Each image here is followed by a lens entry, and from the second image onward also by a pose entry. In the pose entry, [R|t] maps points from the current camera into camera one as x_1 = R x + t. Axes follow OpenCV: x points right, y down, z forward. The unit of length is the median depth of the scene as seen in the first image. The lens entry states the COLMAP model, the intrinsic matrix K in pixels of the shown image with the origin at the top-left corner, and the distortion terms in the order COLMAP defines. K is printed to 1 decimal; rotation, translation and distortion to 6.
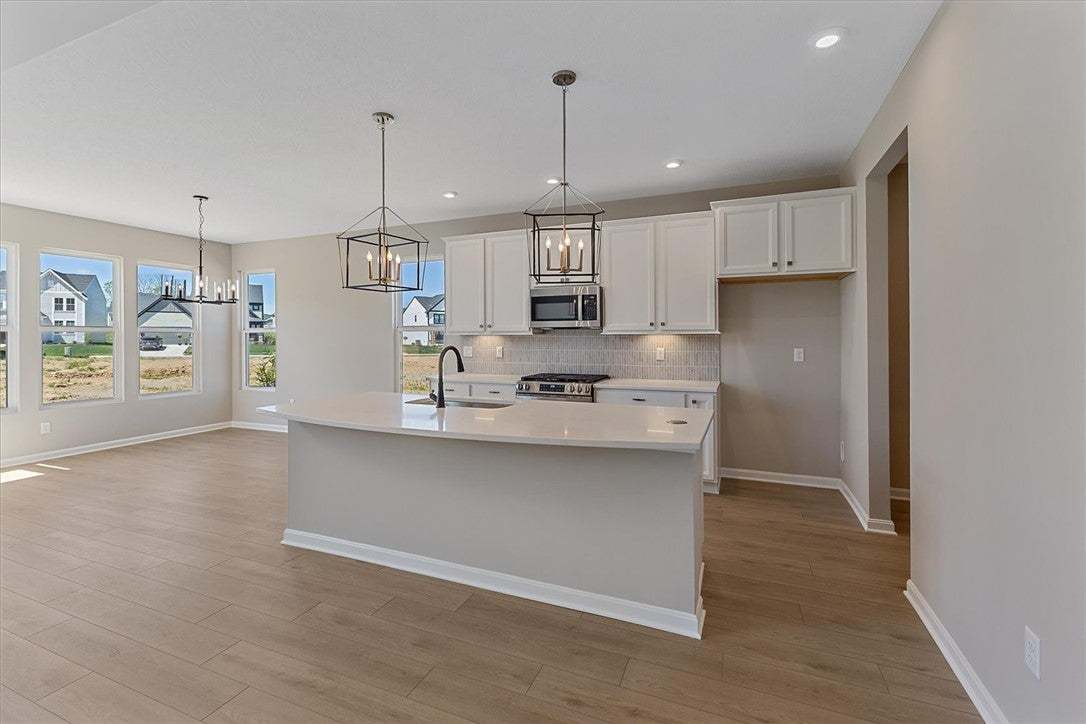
lens RADIAL K [[471.2, 0, 543.6], [0, 471.2, 347.7], [0, 0, 1]] dist [0.000830, 0.000028]
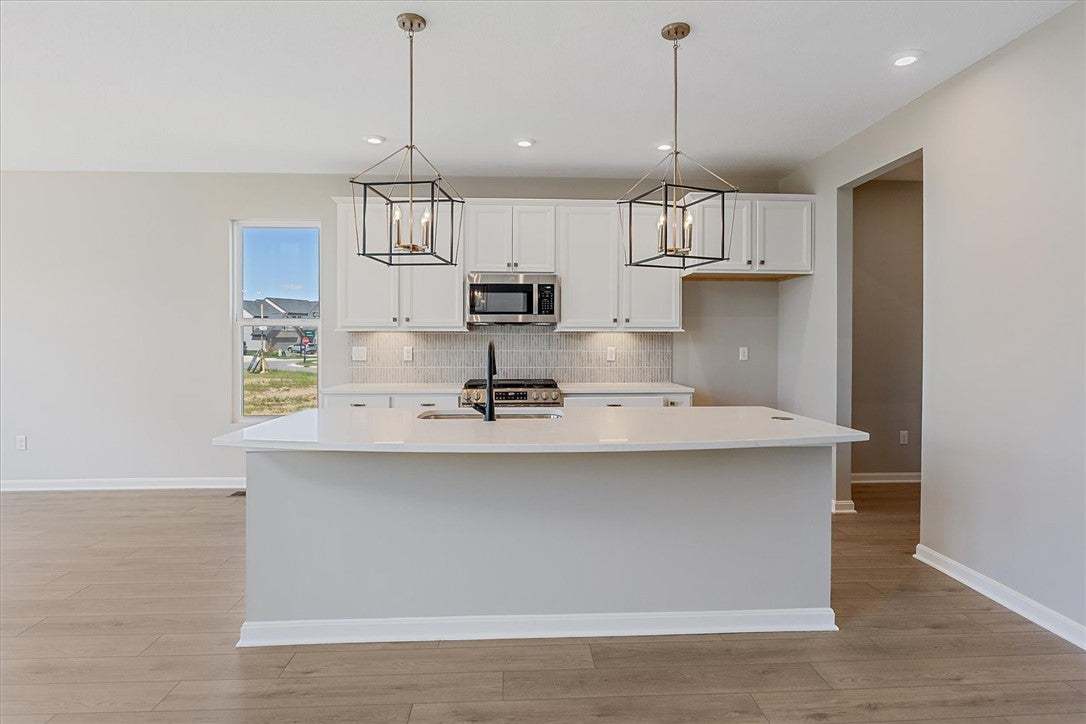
lens RADIAL K [[558.1, 0, 544.2], [0, 558.1, 354.8], [0, 0, 1]] dist [-0.017568, 0.000867]
pose [[0.903590, -0.005882, 0.428358, -0.392896], [0.005275, 0.999983, 0.002605, 0.013787], [-0.428366, -0.000094, 0.903605, 0.109112]]
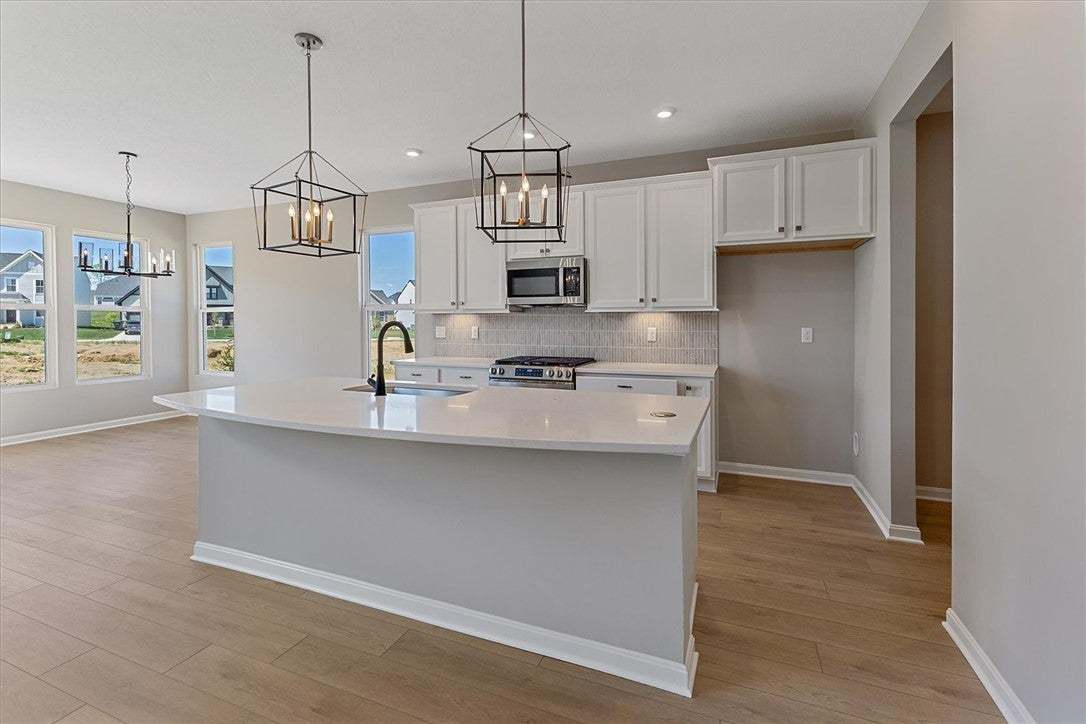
lens RADIAL K [[476.2, 0, 547.9], [0, 476.2, 334.7], [0, 0, 1]] dist [0.001855, 0.000254]
pose [[0.999910, 0.001413, 0.013378, 0.047061], [-0.001474, 0.999989, 0.004559, 0.012306], [-0.013372, -0.004578, 0.999900, 0.121470]]
